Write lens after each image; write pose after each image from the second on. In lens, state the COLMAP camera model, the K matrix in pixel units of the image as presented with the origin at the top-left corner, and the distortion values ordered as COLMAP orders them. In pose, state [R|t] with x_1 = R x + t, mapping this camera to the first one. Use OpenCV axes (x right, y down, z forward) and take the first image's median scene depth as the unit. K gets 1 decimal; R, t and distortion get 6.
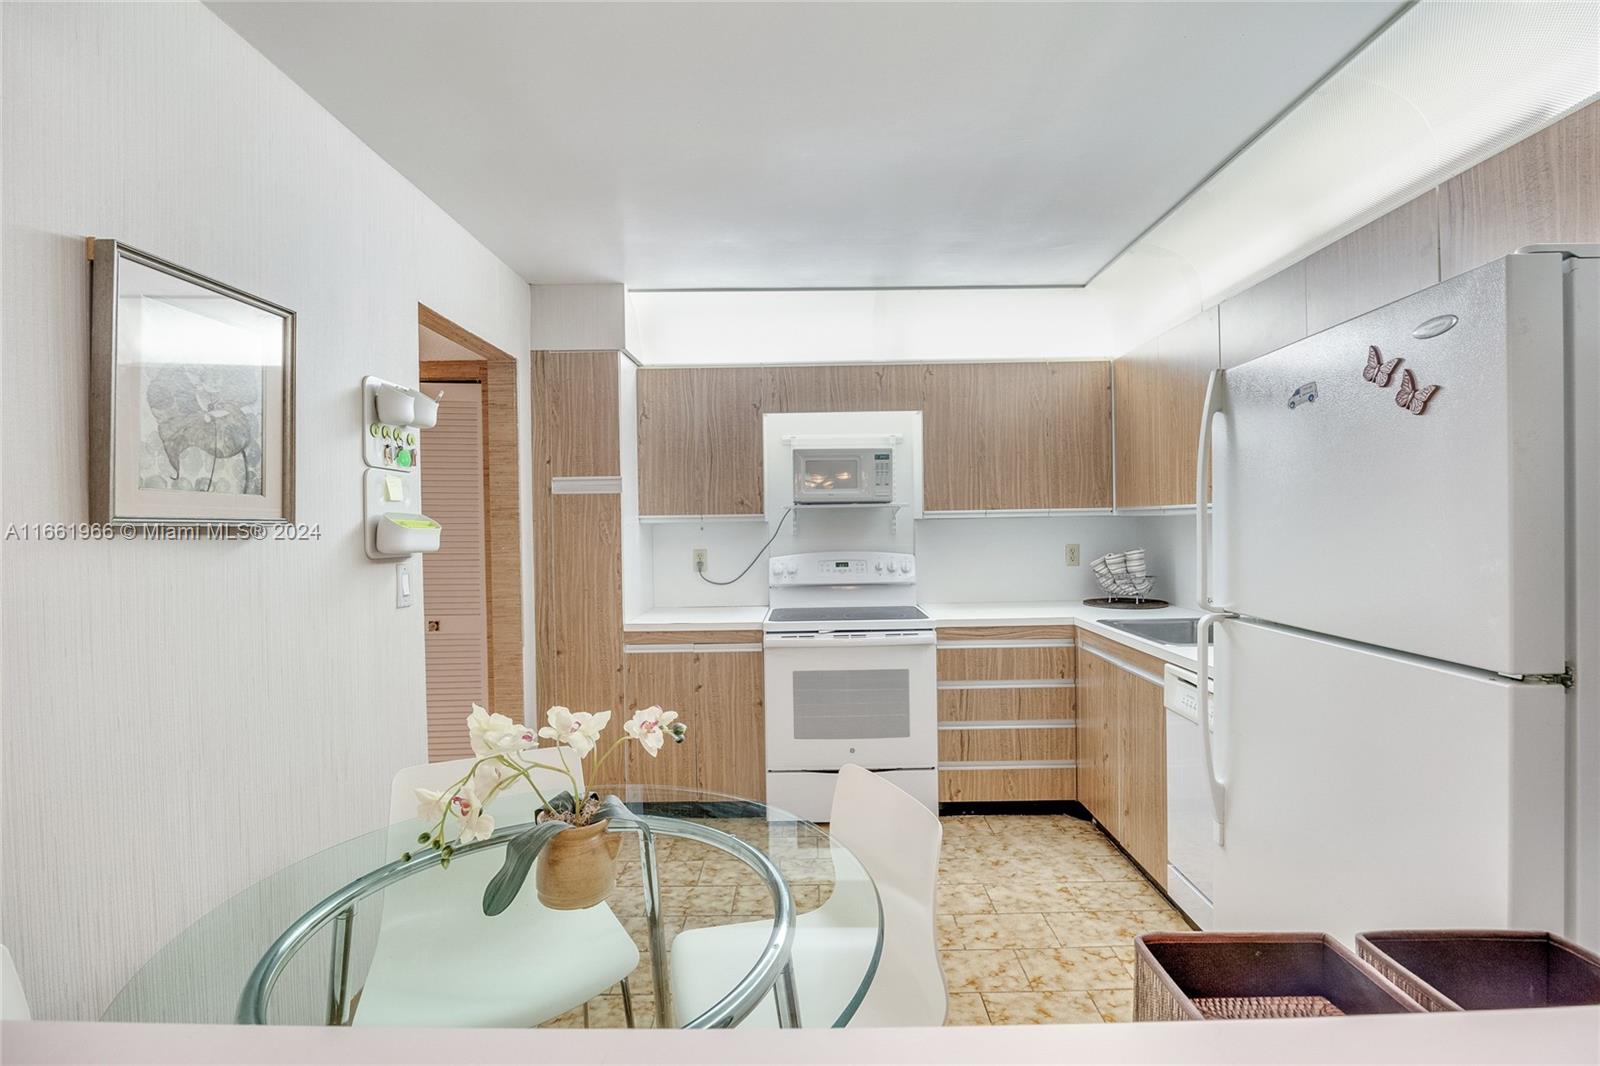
lens RADIAL K [[719.7, 0, 803.1], [0, 719.7, 526.6], [0, 0, 1]] dist [0.000235, -0.000026]
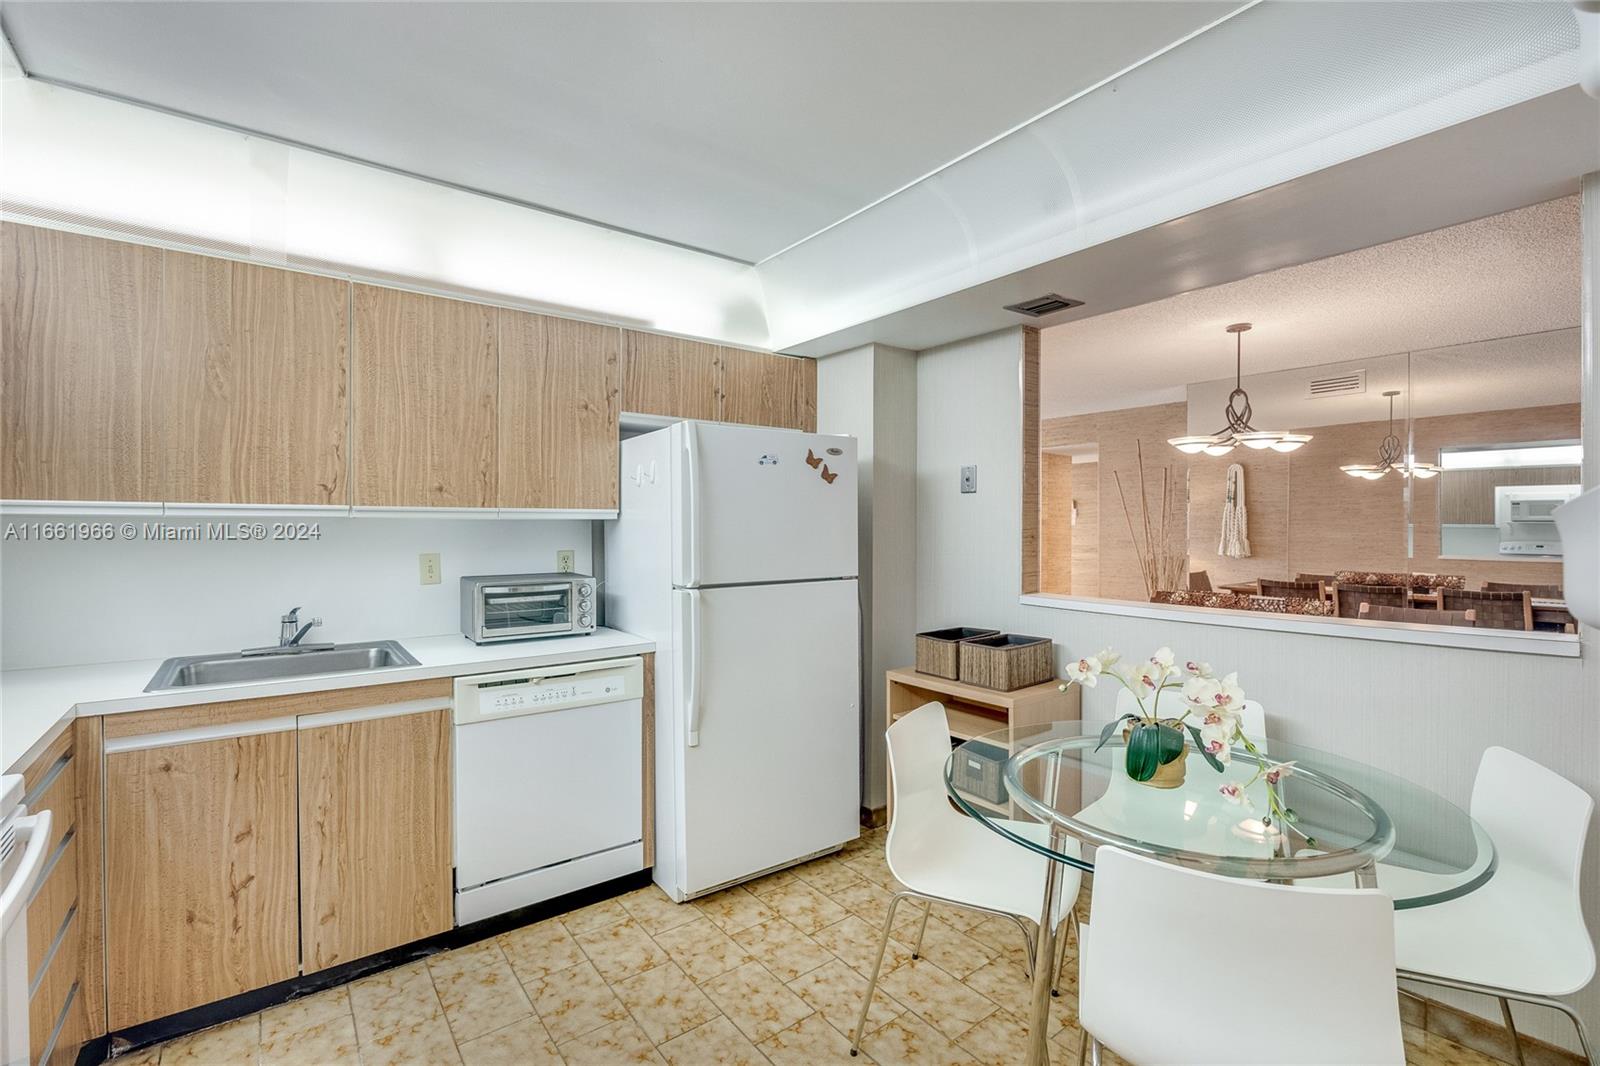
lens RADIAL K [[719.7, 0, 799.9], [0, 719.7, 528.0], [0, 0, 1]] dist [0.000235, -0.000026]
pose [[-0.616220, 0.005976, 0.787552, -0.702478], [0.009171, 0.999958, -0.000412, 0.000984], [-0.787521, 0.006969, -0.616249, 1.715609]]
